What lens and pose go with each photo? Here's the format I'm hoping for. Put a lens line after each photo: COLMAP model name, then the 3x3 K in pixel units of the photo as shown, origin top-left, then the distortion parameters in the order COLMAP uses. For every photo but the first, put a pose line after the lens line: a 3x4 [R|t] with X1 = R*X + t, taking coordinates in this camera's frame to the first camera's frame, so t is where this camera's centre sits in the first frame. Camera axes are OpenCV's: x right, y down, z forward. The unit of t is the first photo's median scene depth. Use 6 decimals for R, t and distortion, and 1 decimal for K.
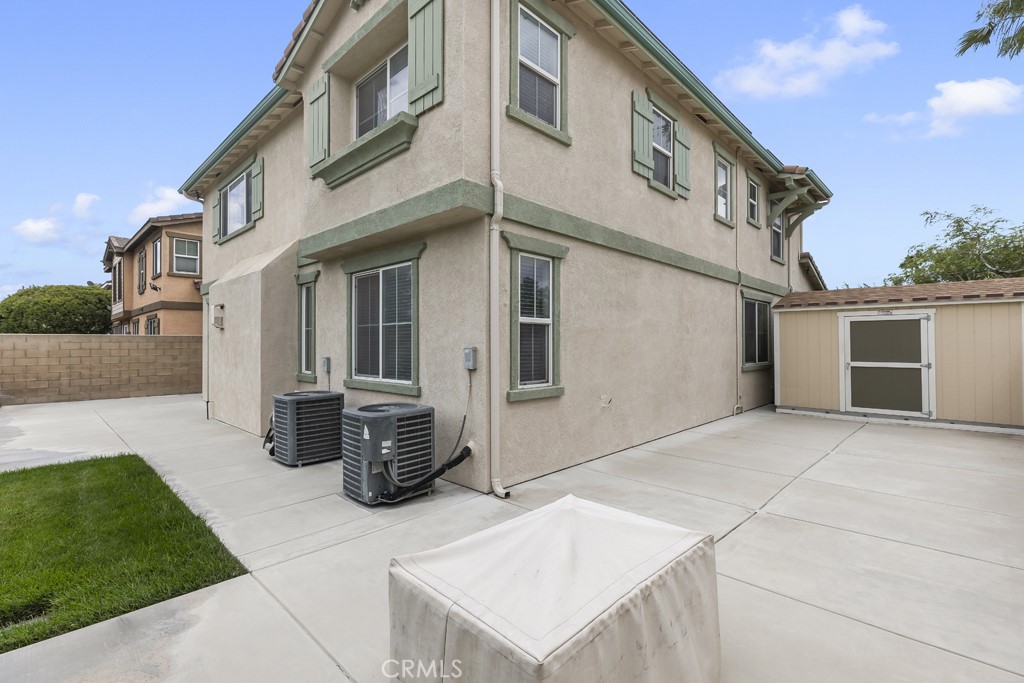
lens RADIAL K [[455.6, 0, 512.0], [0, 455.6, 341.5], [0, 0, 1]] dist [0.008209, 0.000214]
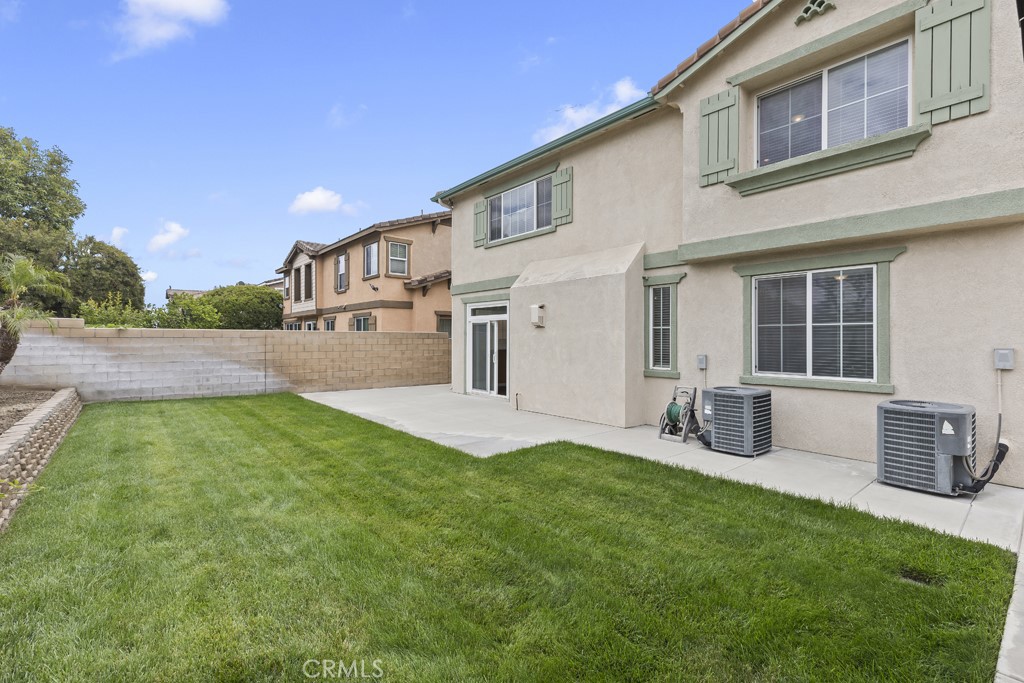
lens RADIAL K [[455.6, 0, 512.0], [0, 455.6, 341.5], [0, 0, 1]] dist [0.008209, 0.000214]
pose [[0.995056, 0.006068, -0.099129, -0.565828], [-0.005235, 0.999949, 0.008651, -0.002540], [0.099177, -0.008089, 0.995037, -0.075671]]
